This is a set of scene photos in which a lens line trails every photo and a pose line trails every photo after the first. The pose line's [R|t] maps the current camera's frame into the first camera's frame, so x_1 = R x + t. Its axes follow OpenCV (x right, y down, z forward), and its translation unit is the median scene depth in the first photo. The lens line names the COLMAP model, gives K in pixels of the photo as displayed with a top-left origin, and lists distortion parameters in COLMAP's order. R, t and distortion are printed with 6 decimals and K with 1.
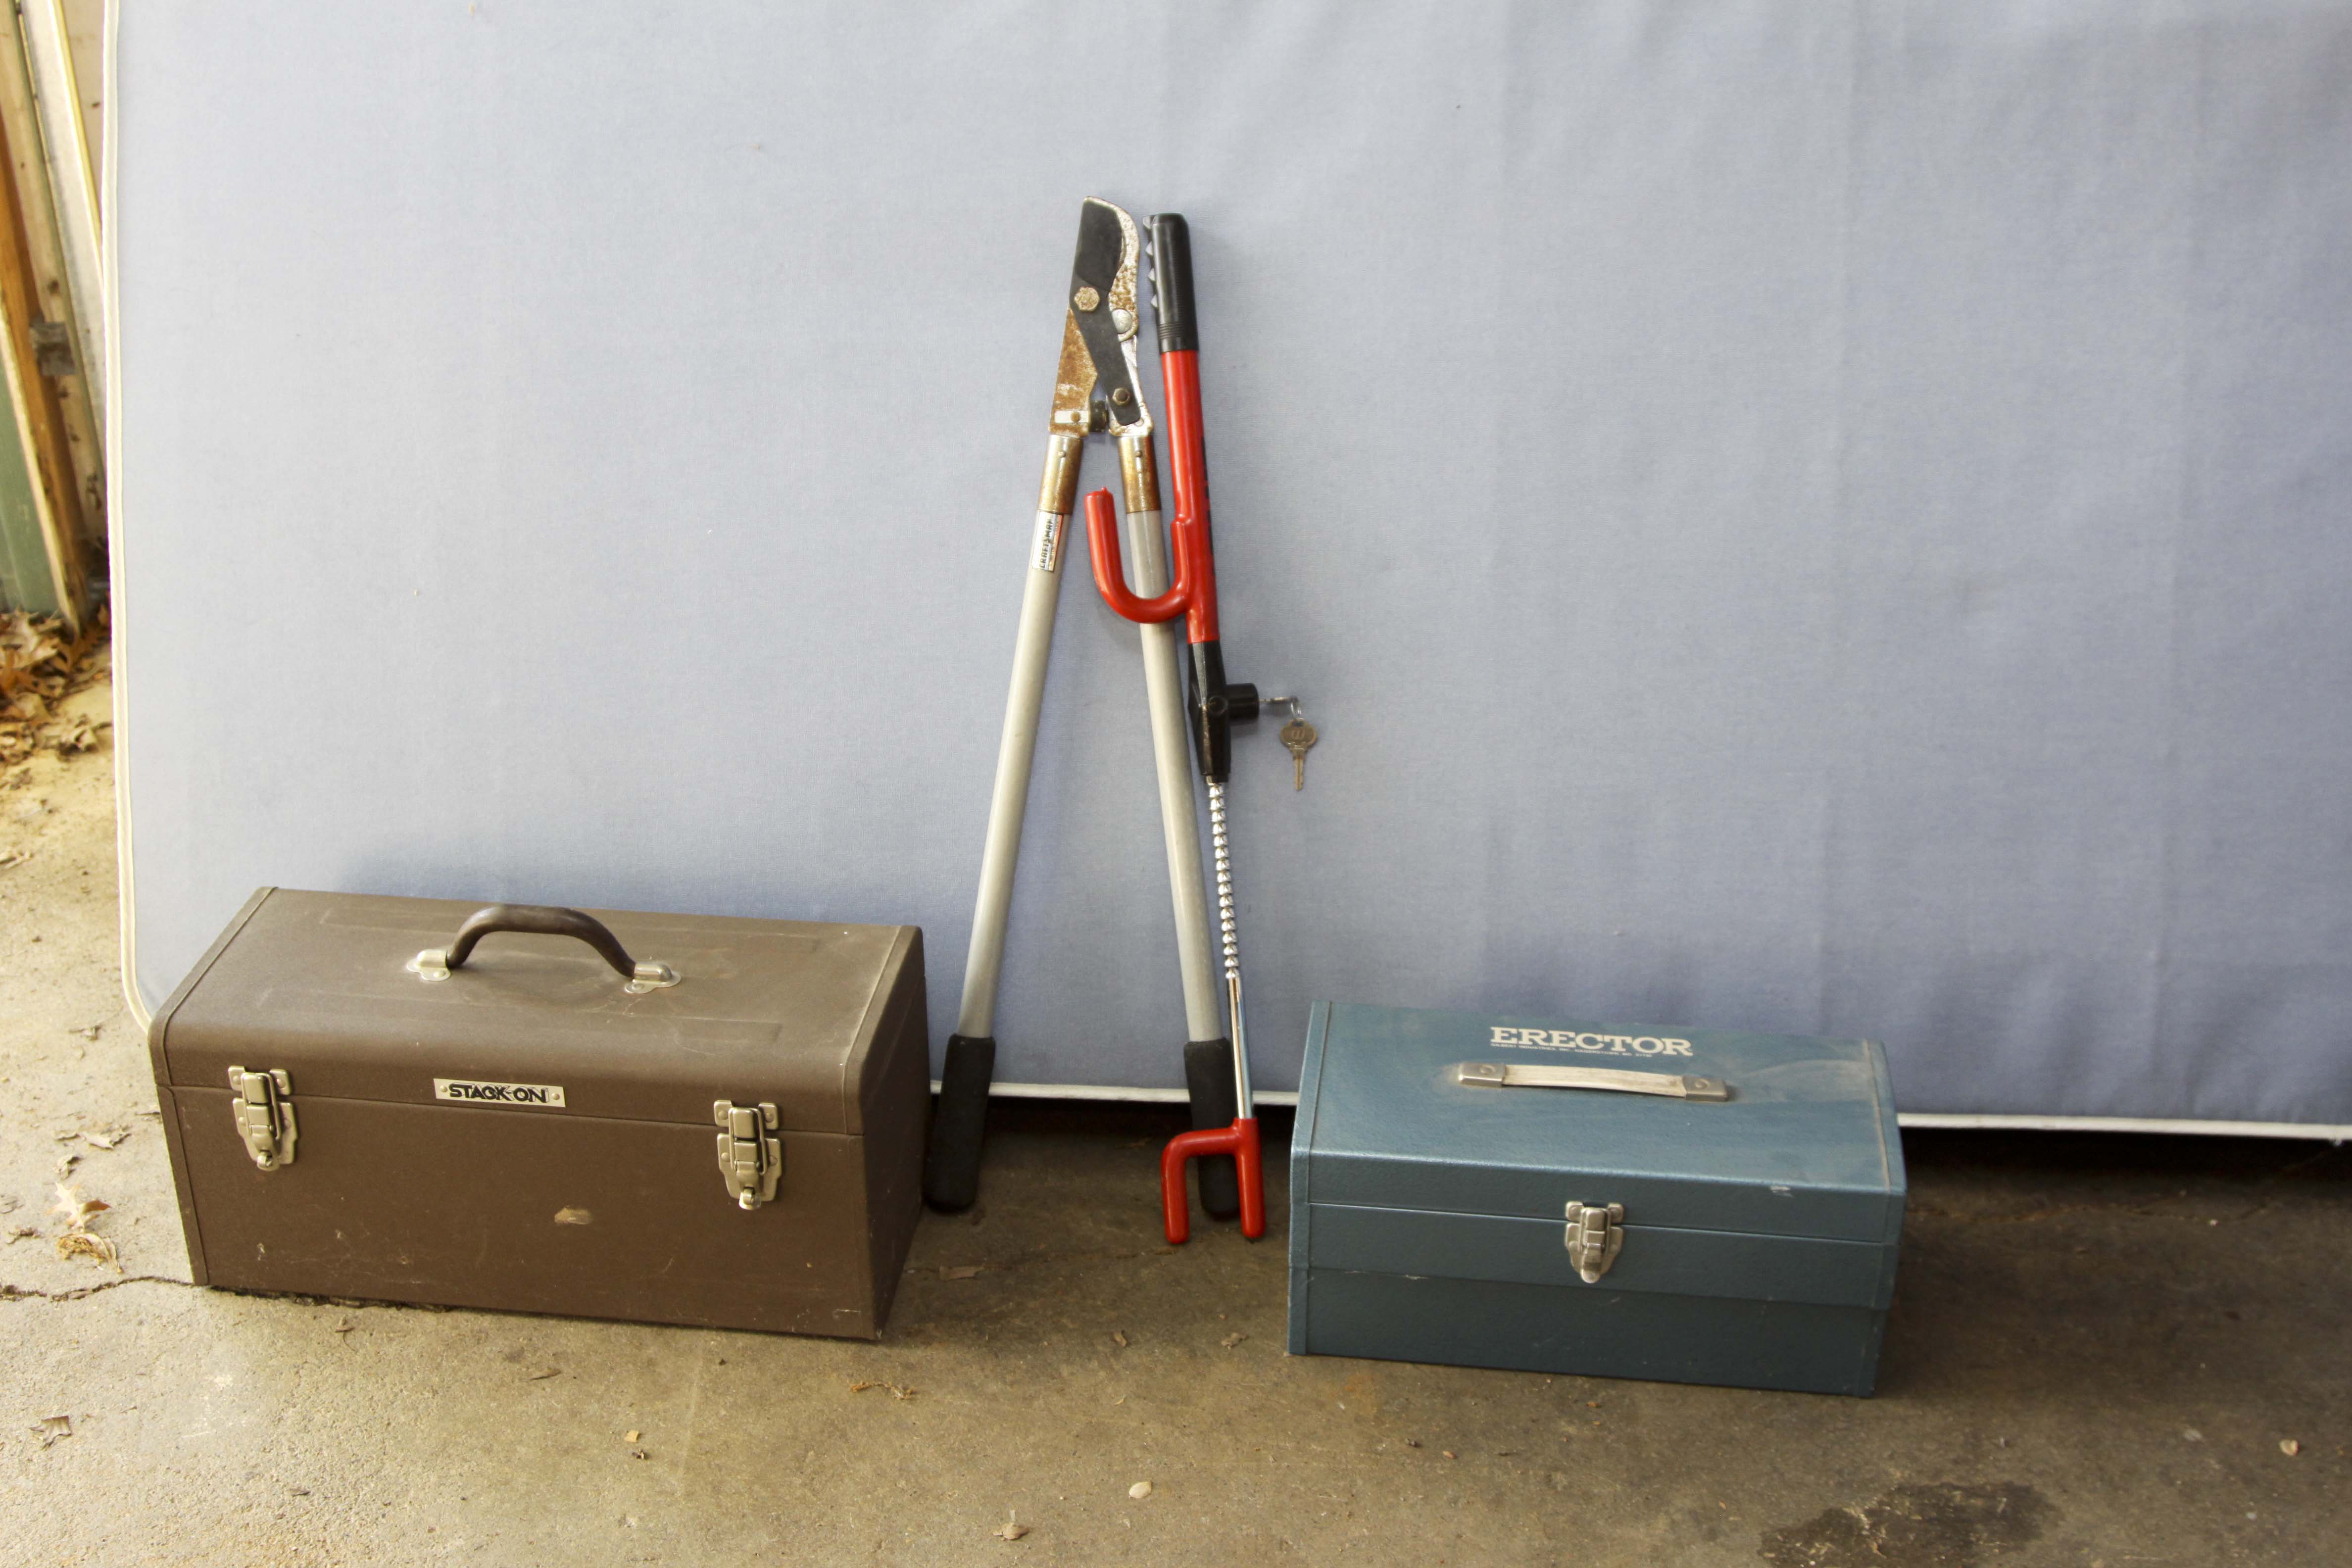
lens RADIAL K [[2777.9, 0, 1206.3], [0, 2777.9, 828.2], [0, 0, 1]] dist [-0.082213, 0.000000]
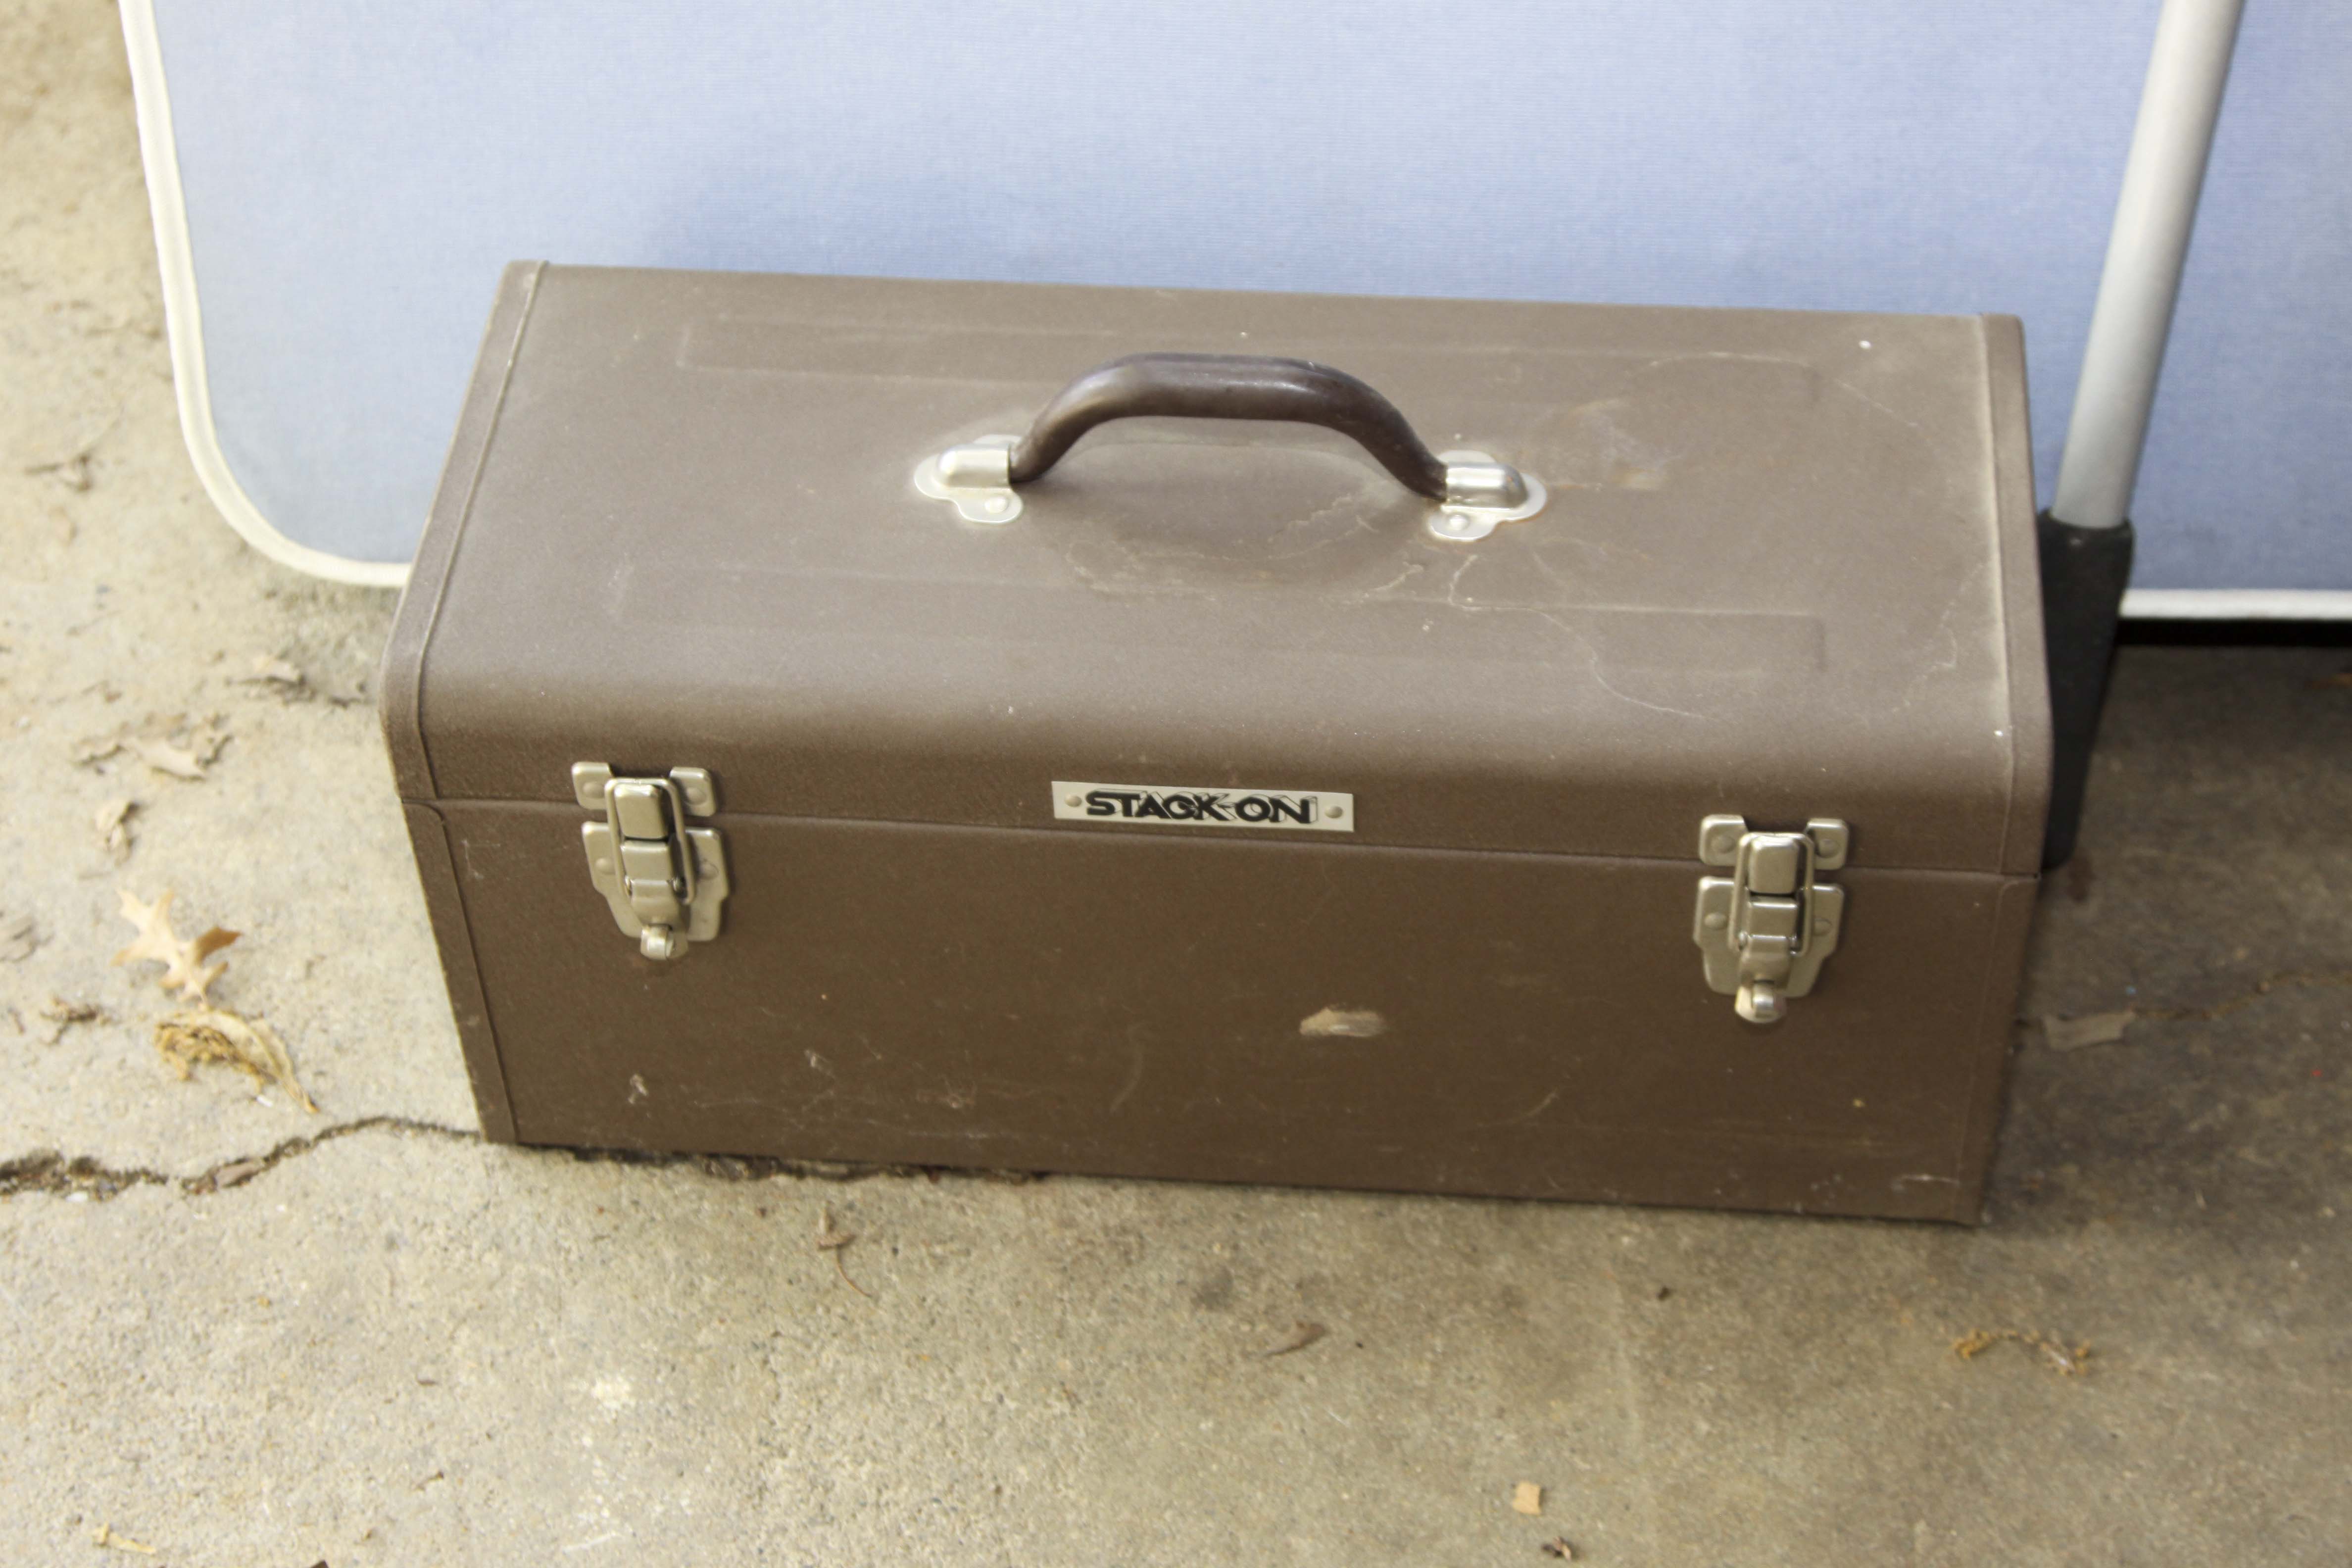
lens RADIAL K [[4013.1, 0, 1199.0], [0, 4013.1, 767.4], [0, 0, 1]] dist [0.028892, 0.000000]
pose [[0.999202, -0.036641, -0.015906, -0.237611], [0.039829, 0.944207, 0.326935, -0.118382], [0.003040, -0.327308, 0.944913, 0.374477]]
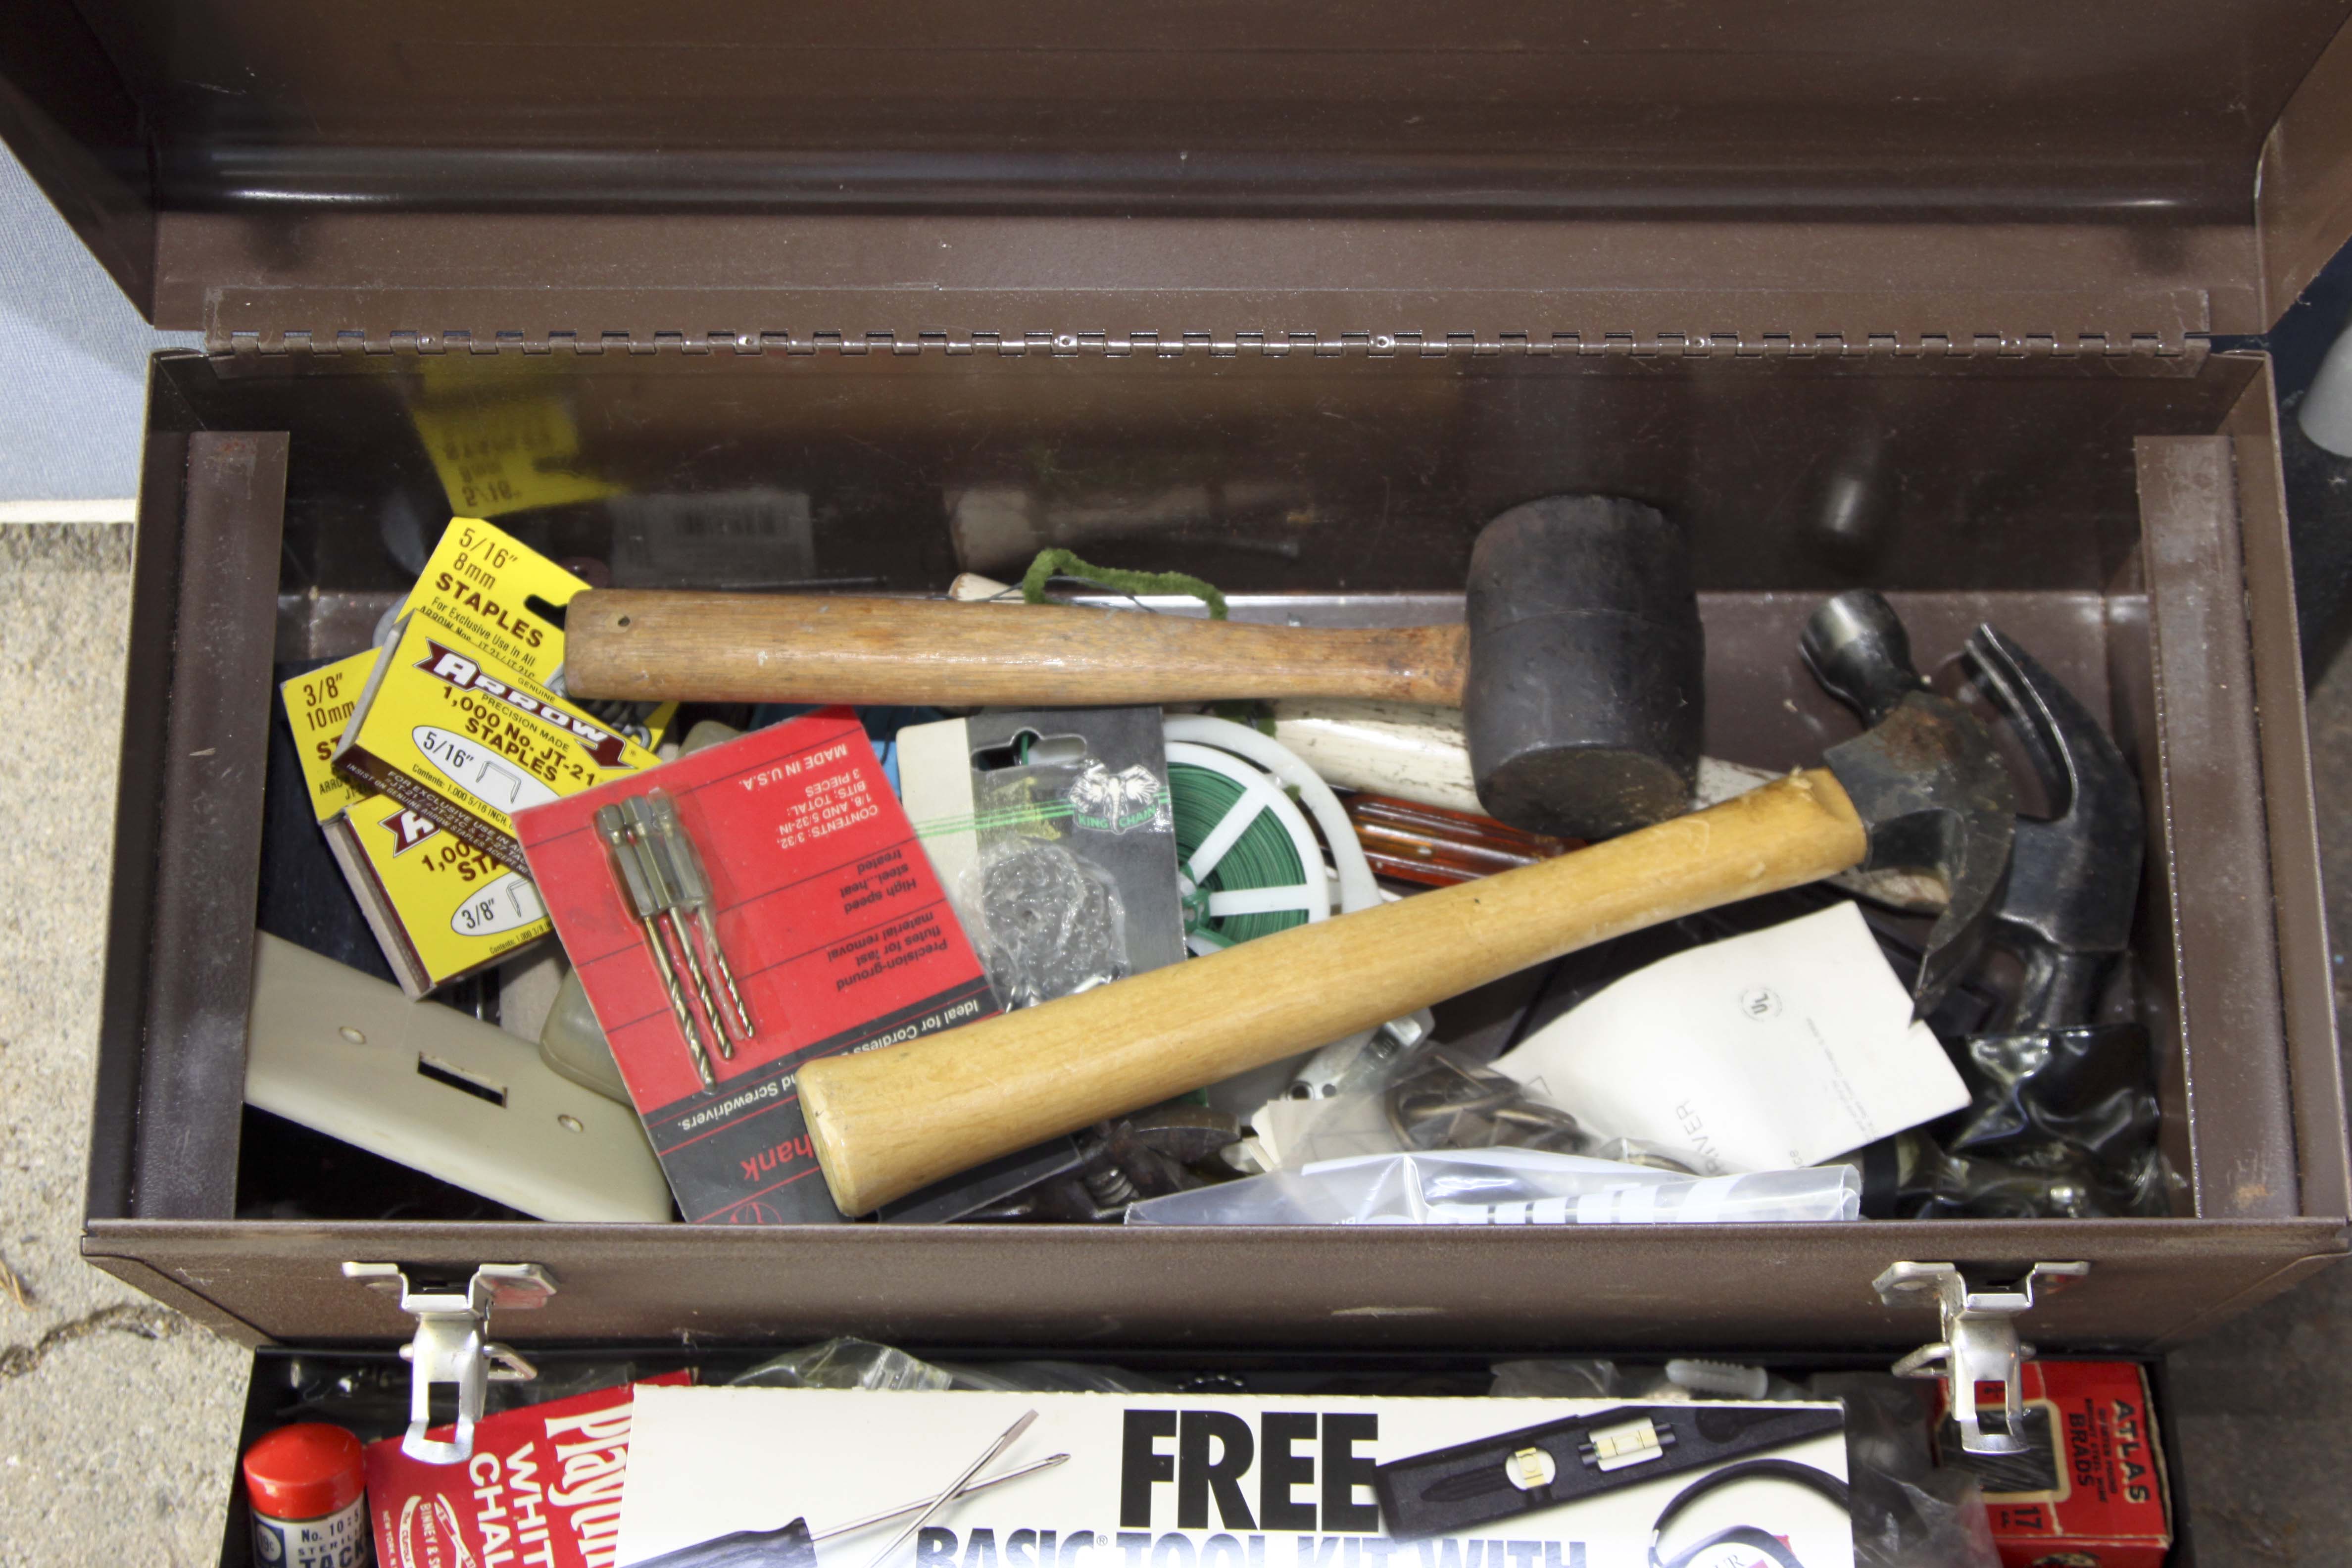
lens RADIAL K [[3632.2, 0, 1209.1], [0, 3632.2, 722.1], [0, 0, 1]] dist [-0.005845, 0.000000]
pose [[0.994366, -0.102033, 0.028746, -0.253750], [0.050140, 0.691629, 0.720510, -0.239874], [-0.093397, -0.715009, 0.692848, 0.726887]]
